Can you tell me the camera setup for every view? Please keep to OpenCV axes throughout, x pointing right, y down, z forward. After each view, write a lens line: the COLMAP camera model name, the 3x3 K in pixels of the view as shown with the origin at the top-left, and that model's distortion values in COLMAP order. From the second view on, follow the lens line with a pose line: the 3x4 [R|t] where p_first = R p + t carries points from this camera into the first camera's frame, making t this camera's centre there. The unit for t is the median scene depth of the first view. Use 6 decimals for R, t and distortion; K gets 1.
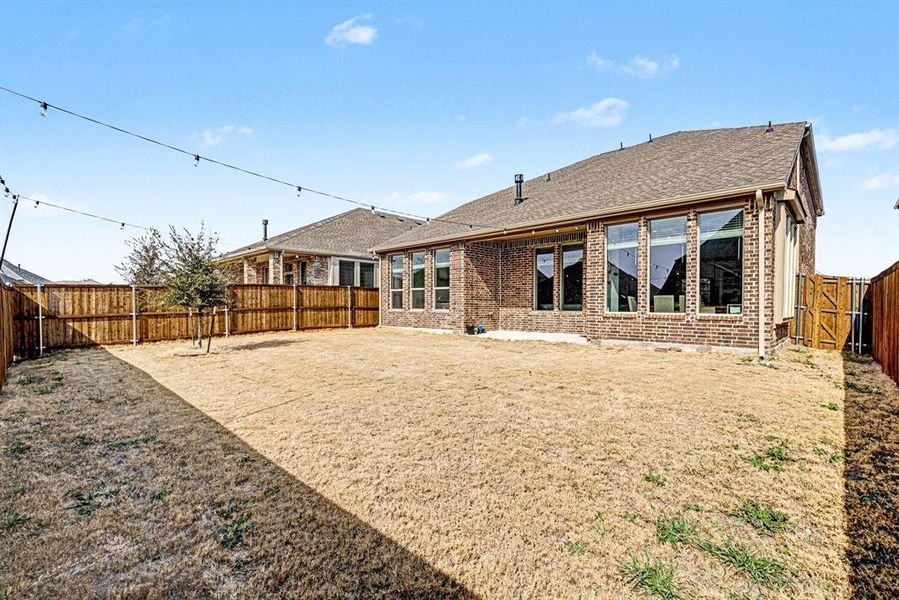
lens RADIAL K [[393.2, 0, 452.3], [0, 393.2, 302.4], [0, 0, 1]] dist [0.001001, 0.000704]
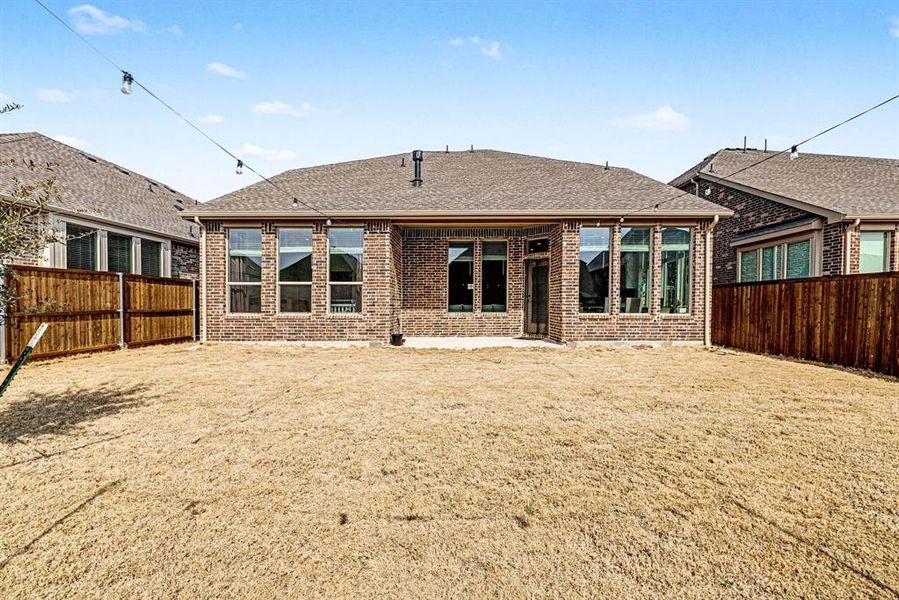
lens RADIAL K [[393.2, 0, 449.4], [0, 393.2, 303.4], [0, 0, 1]] dist [0.001001, 0.000704]
pose [[0.727281, -0.003587, 0.686330, -0.362430], [-0.002777, 0.999963, 0.008168, -0.005791], [-0.686334, -0.007846, 0.727244, 0.340835]]
